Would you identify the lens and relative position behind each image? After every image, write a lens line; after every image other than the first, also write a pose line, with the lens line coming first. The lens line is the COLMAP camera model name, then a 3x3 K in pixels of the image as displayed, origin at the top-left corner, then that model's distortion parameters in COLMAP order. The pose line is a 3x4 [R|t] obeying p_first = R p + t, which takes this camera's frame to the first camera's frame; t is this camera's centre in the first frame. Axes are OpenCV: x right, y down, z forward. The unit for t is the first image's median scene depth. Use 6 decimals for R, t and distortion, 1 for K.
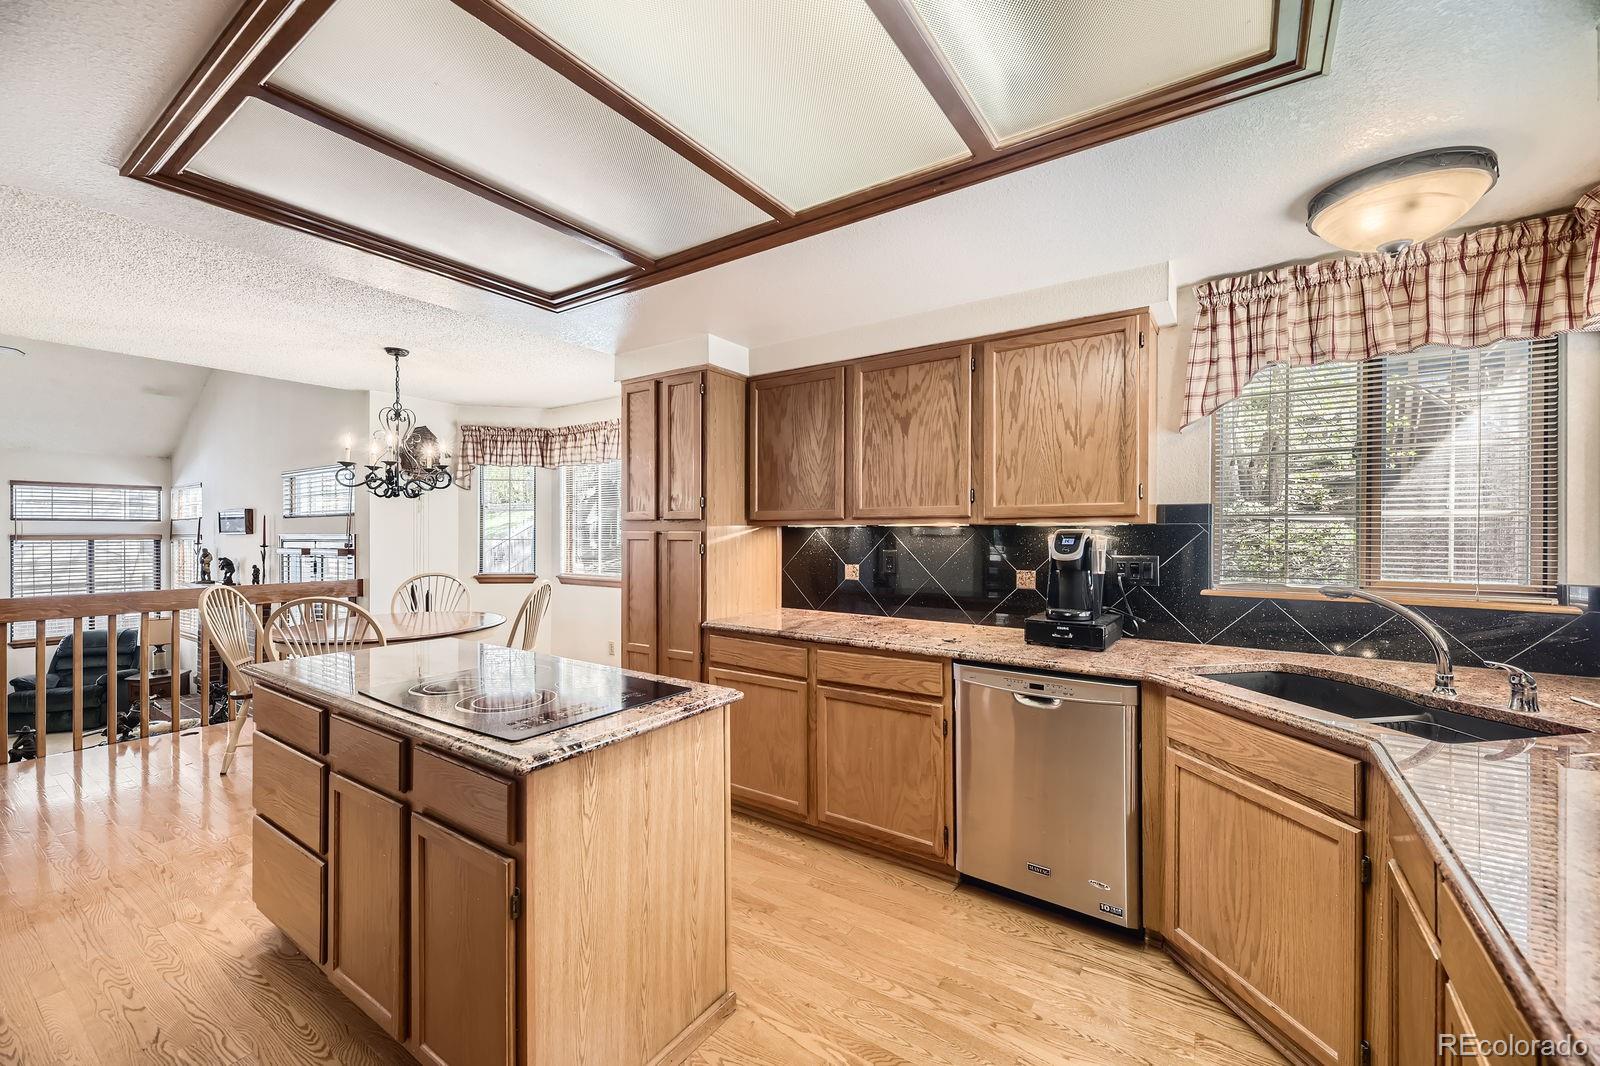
lens RADIAL K [[642.7, 0, 800.0], [0, 642.7, 533.0], [0, 0, 1]] dist [0.026272, -0.007409]
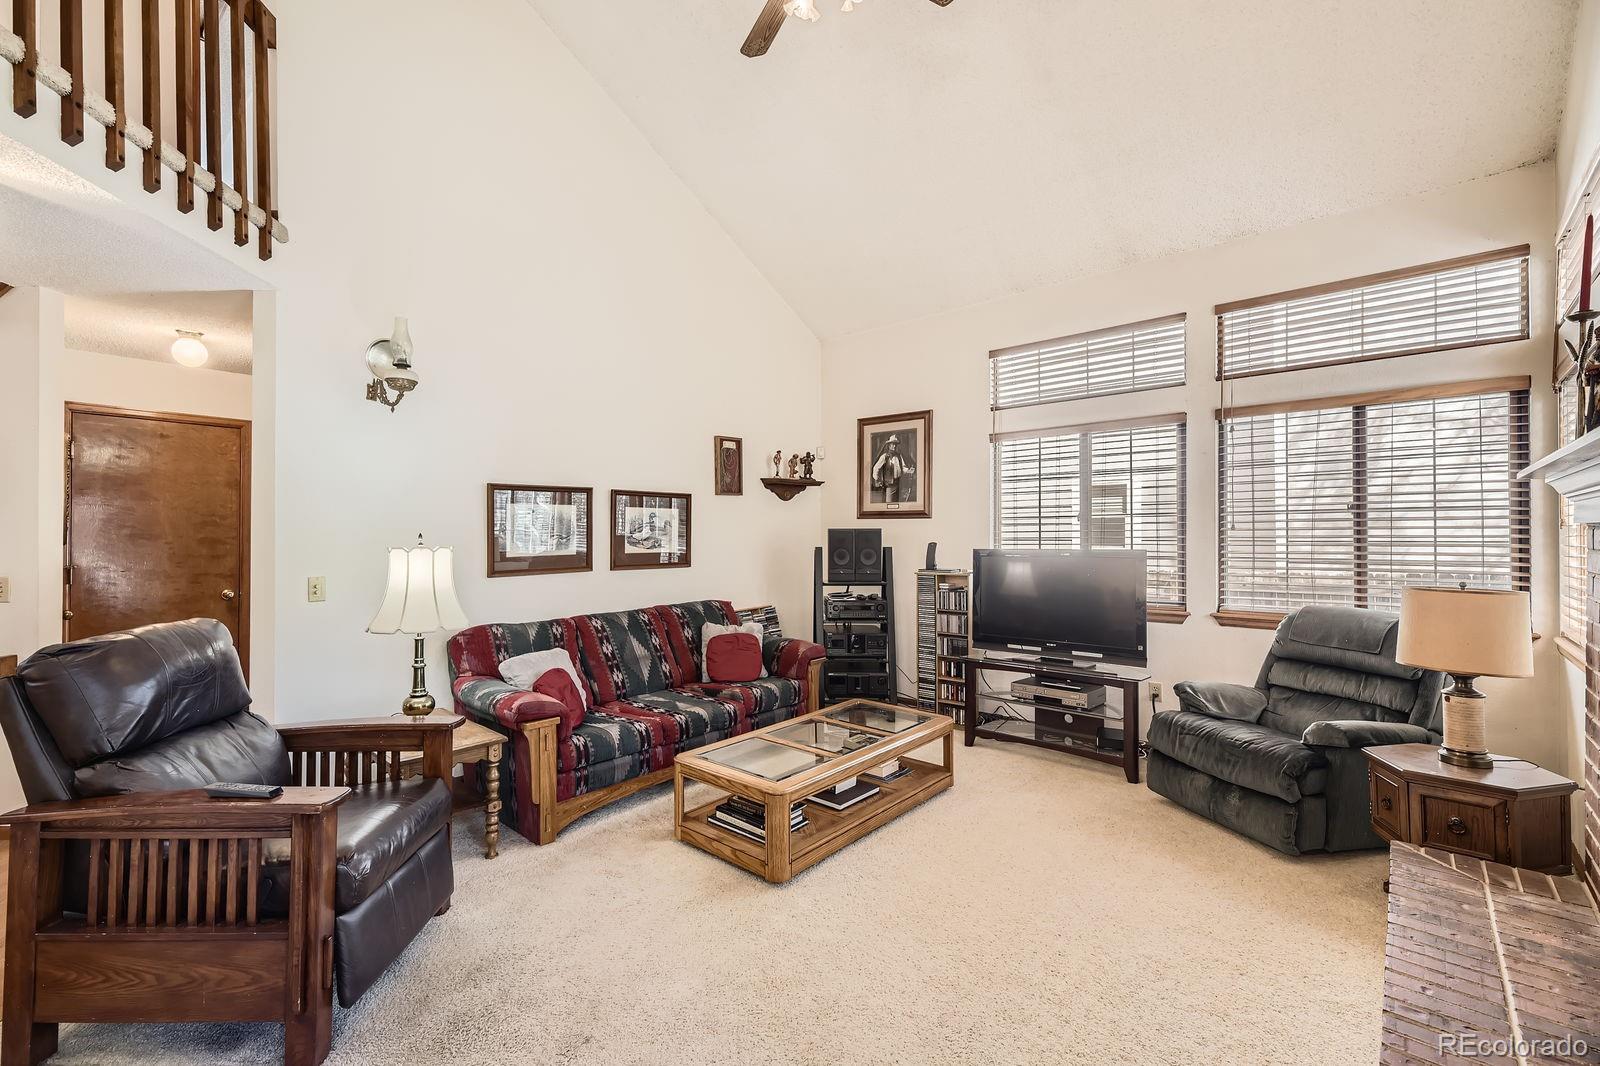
lens RADIAL K [[690.0, 0, 731.7], [0, 690.0, 534.2], [0, 0, 1]] dist [0.001164, -0.000154]
pose [[-0.174317, -0.003084, -0.984685, -0.589562], [0.000324, 0.999995, -0.003189, 0.105134], [0.984689, -0.000875, -0.174316, 0.713329]]
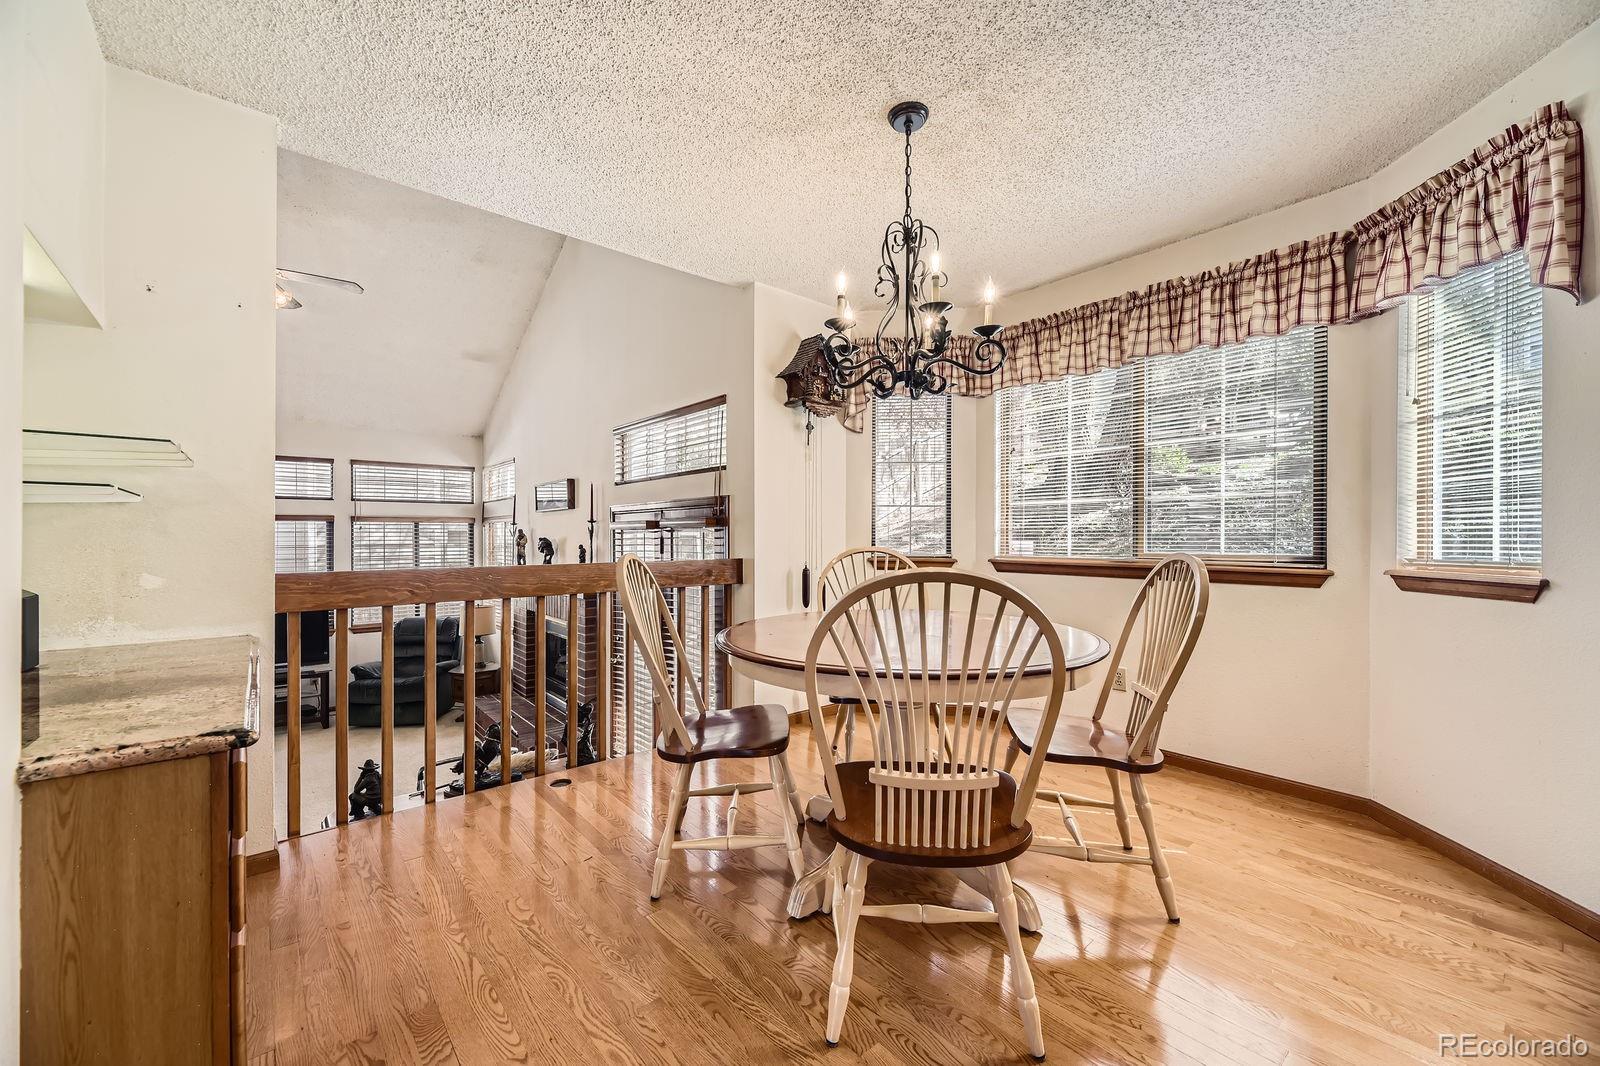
lens RADIAL K [[642.7, 0, 800.0], [0, 642.7, 533.0], [0, 0, 1]] dist [0.026272, -0.007409]
pose [[0.963514, -0.003083, -0.267640, -0.309178], [0.001783, 0.999985, -0.005099, 0.034079], [0.267652, 0.004435, 0.963505, 0.255650]]
